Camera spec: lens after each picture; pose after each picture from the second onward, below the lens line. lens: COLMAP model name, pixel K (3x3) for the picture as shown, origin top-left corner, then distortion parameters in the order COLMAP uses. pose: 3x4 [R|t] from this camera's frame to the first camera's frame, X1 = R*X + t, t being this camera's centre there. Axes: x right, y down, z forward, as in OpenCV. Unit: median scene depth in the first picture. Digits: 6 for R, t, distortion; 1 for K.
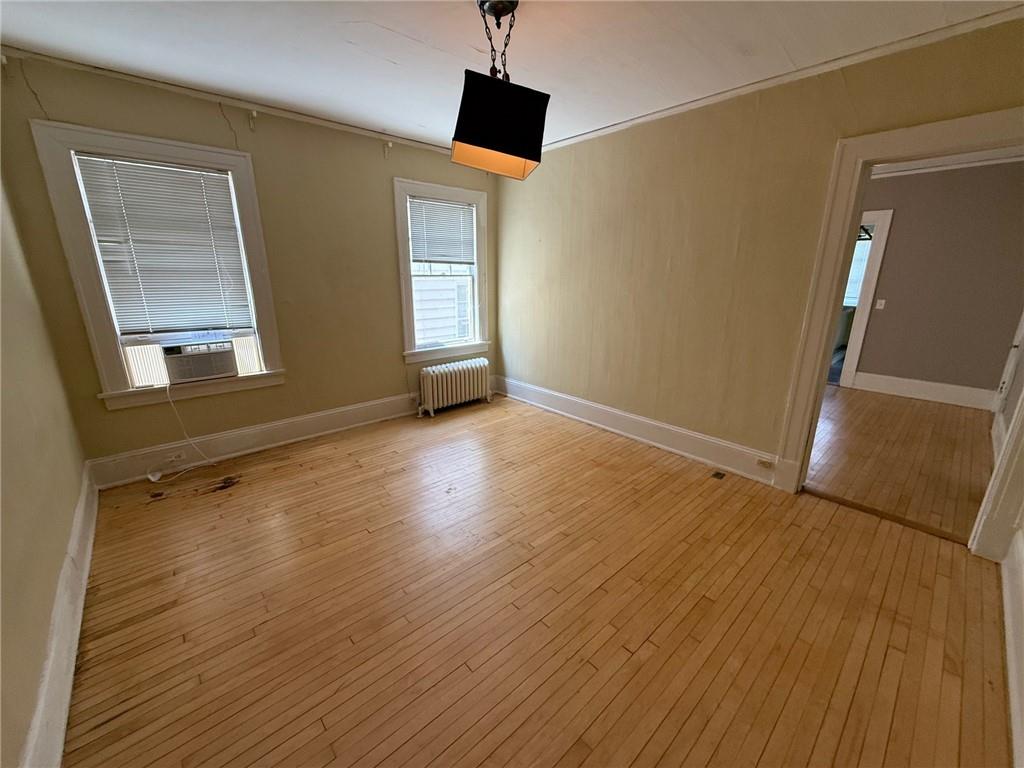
lens RADIAL K [[410.4, 0, 515.0], [0, 410.4, 379.8], [0, 0, 1]] dist [0.003289, -0.000127]
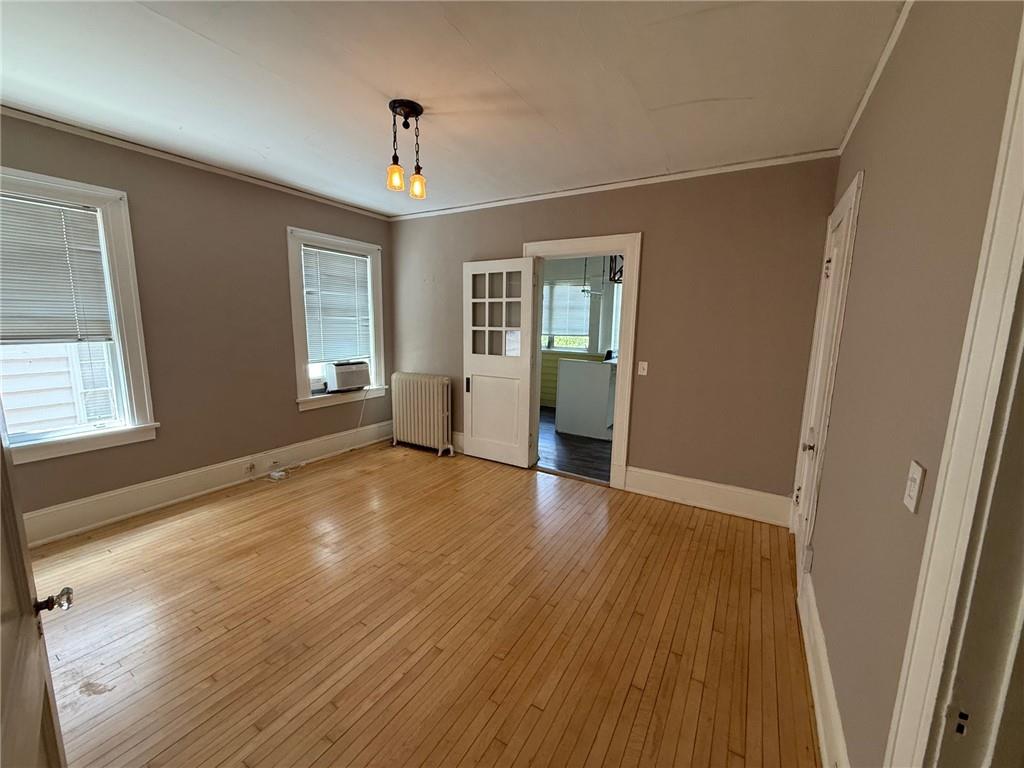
lens RADIAL K [[410.4, 0, 503.1], [0, 410.4, 368.7], [0, 0, 1]] dist [0.003289, -0.000127]
pose [[0.961489, -0.017469, 0.274287, -0.128383], [0.055028, 0.990006, -0.129844, 0.028252], [-0.269278, 0.139937, 0.952841, -0.109633]]
